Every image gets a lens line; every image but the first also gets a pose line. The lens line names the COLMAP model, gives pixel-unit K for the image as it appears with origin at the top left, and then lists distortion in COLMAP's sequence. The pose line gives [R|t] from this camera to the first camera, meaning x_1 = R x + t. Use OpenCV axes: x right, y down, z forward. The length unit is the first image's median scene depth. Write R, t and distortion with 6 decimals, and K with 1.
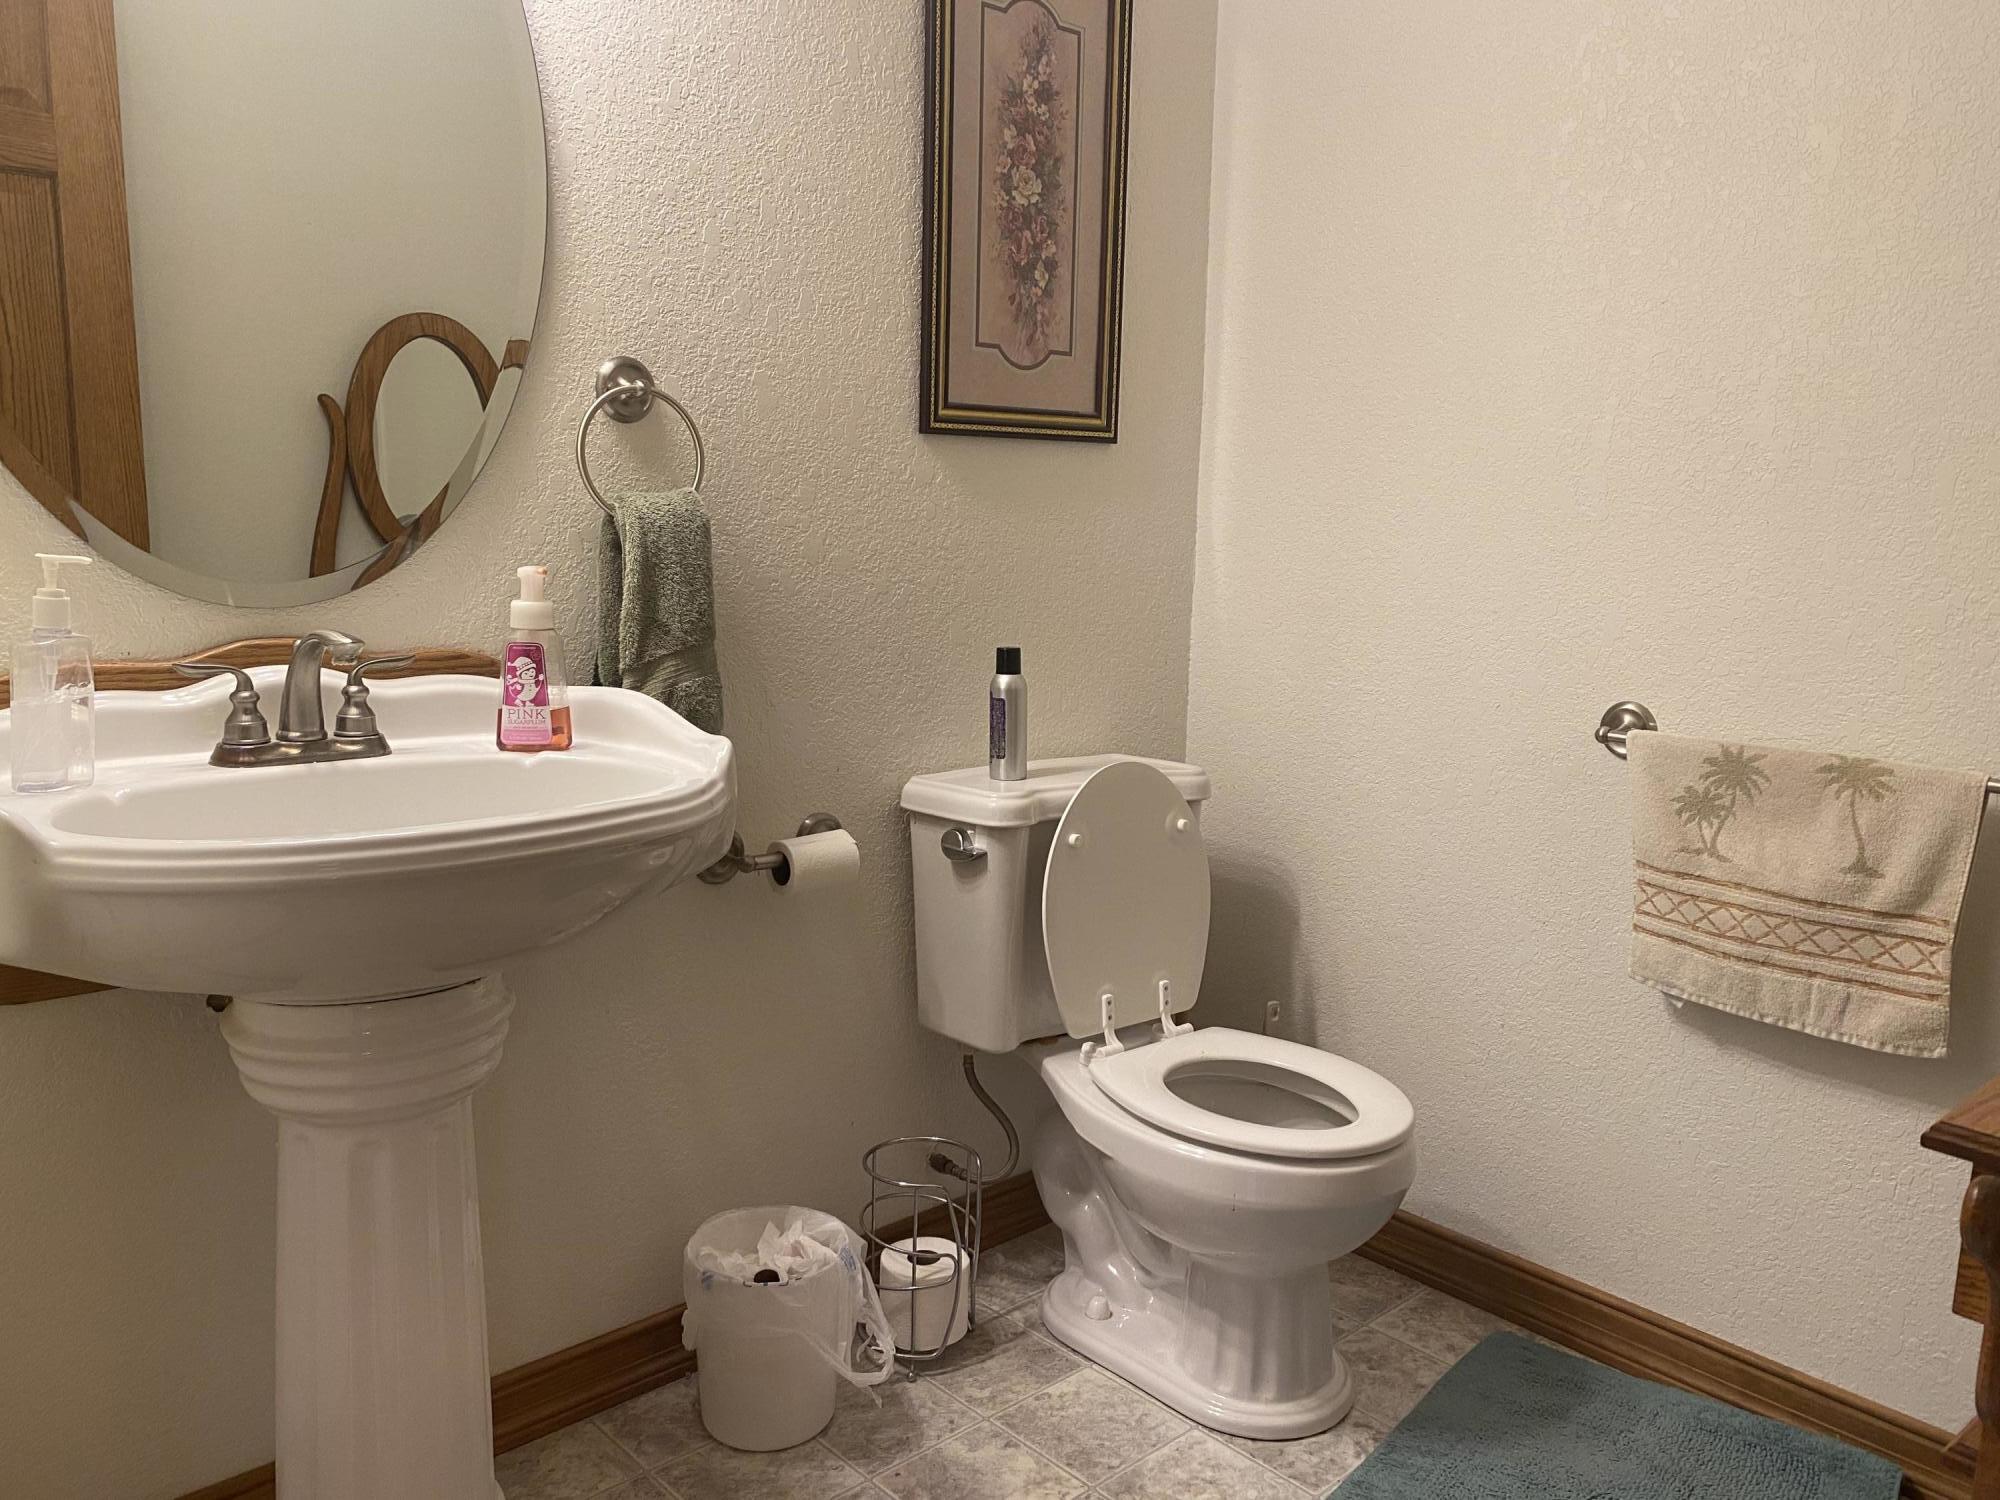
lens RADIAL K [[1480.4, 0, 1019.7], [0, 1480.4, 735.8], [0, 0, 1]] dist [0.018296, -0.013058]
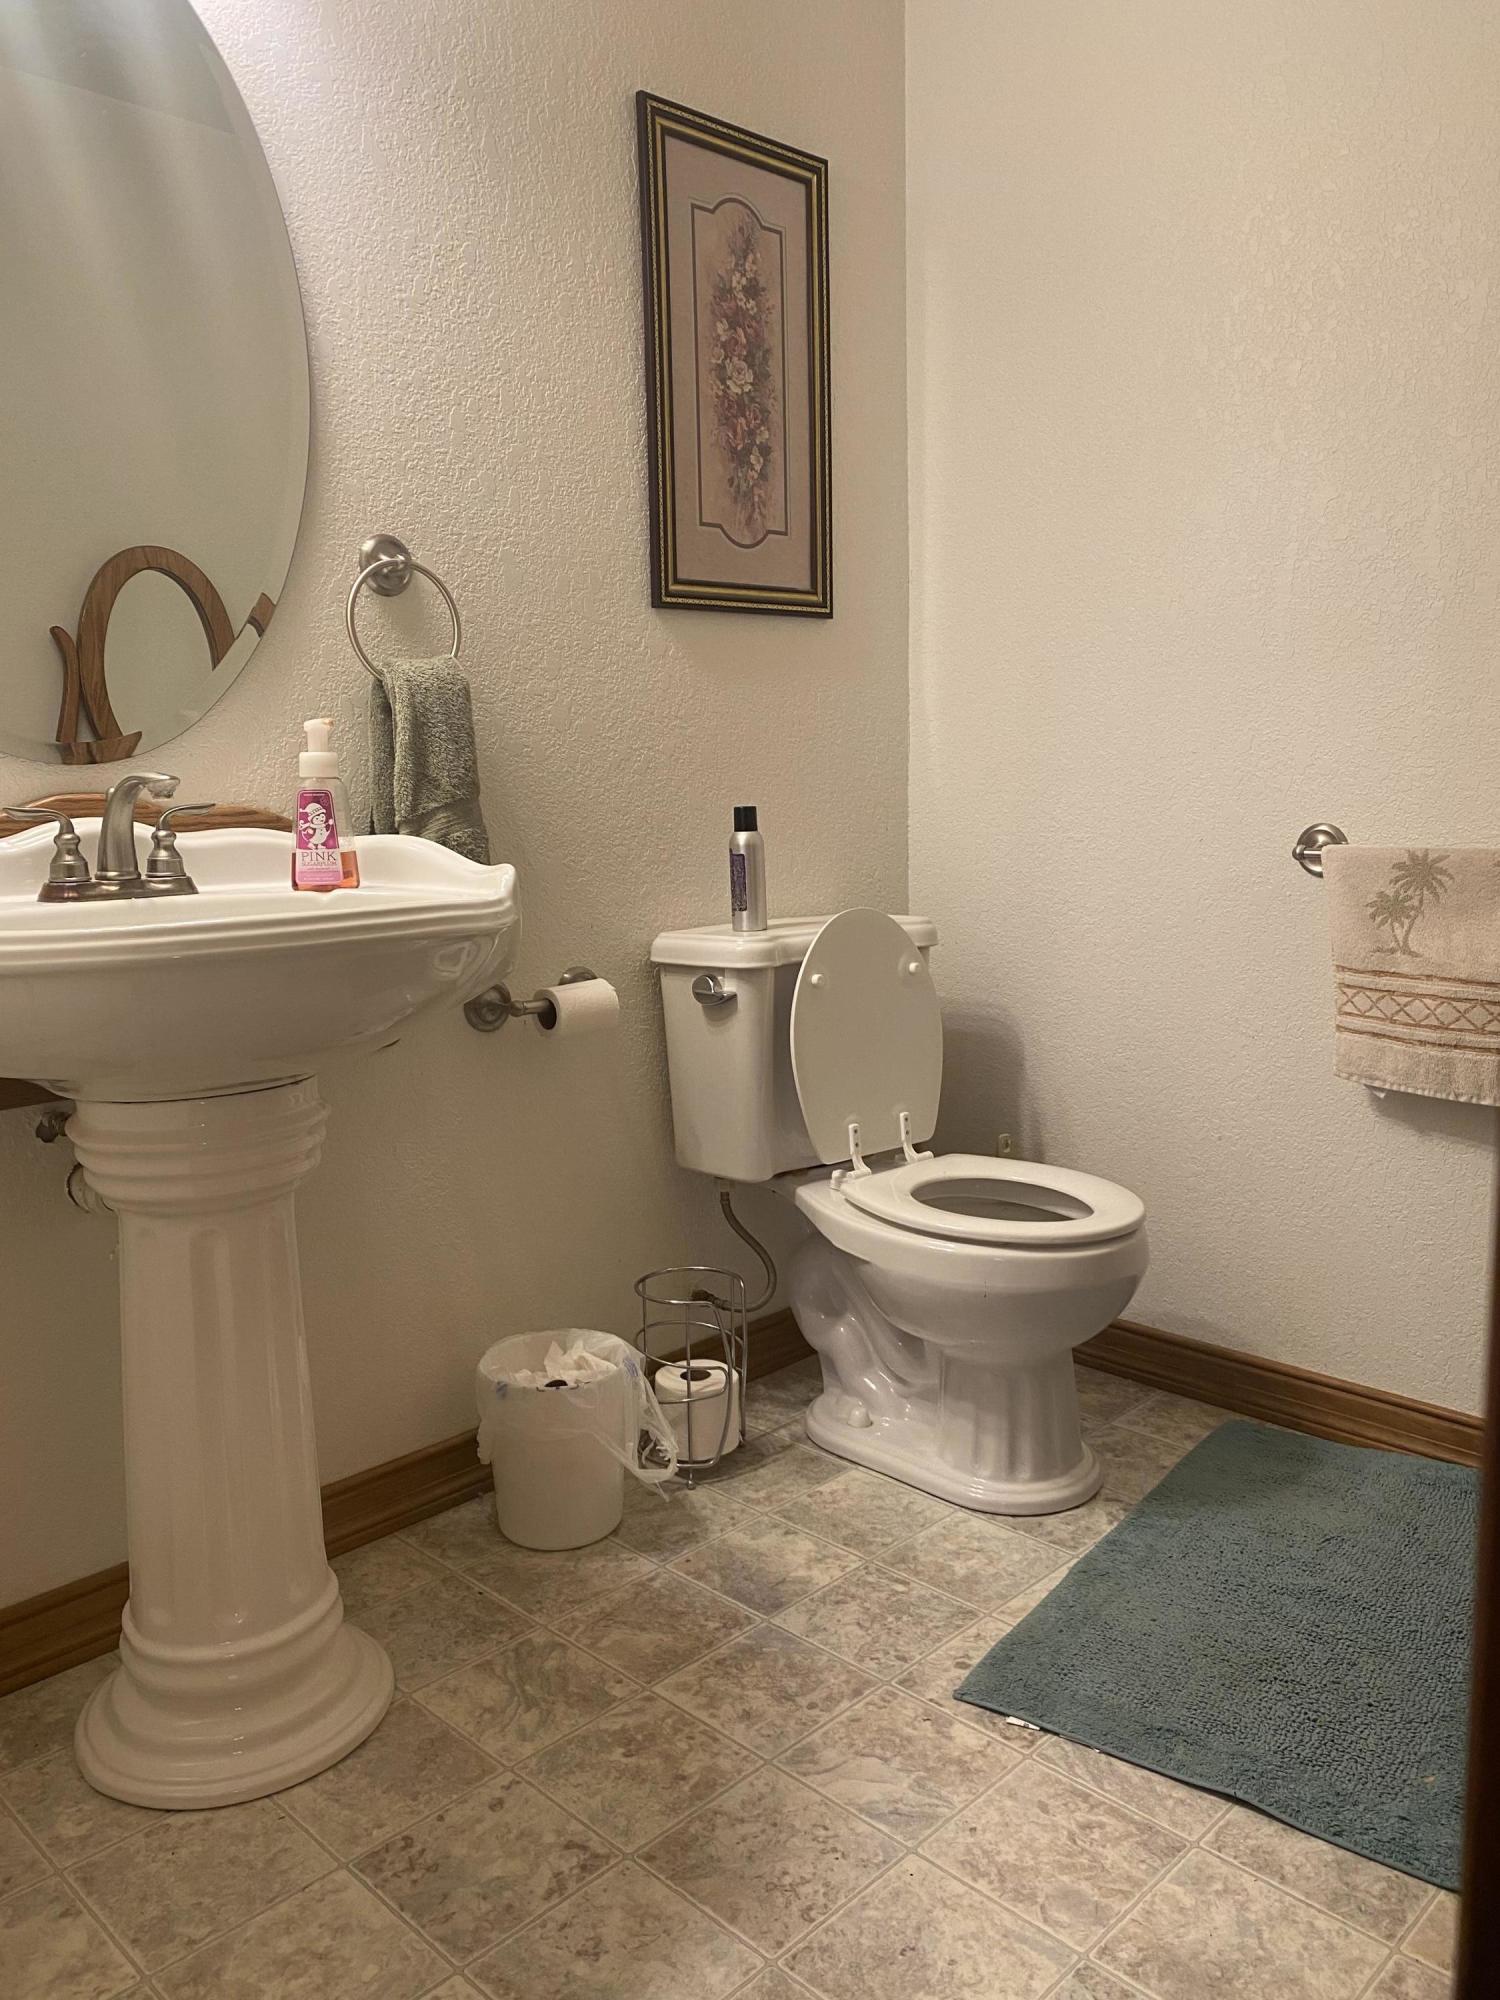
lens RADIAL K [[1480.4, 0, 748.2], [0, 1480.4, 988.4], [0, 0, 1]] dist [0.018296, -0.013058]
pose [[0.998425, -0.049506, 0.026395, -0.043840], [0.049695, 0.998743, -0.006531, 0.086890], [-0.026038, 0.007833, 0.999630, -0.074755]]
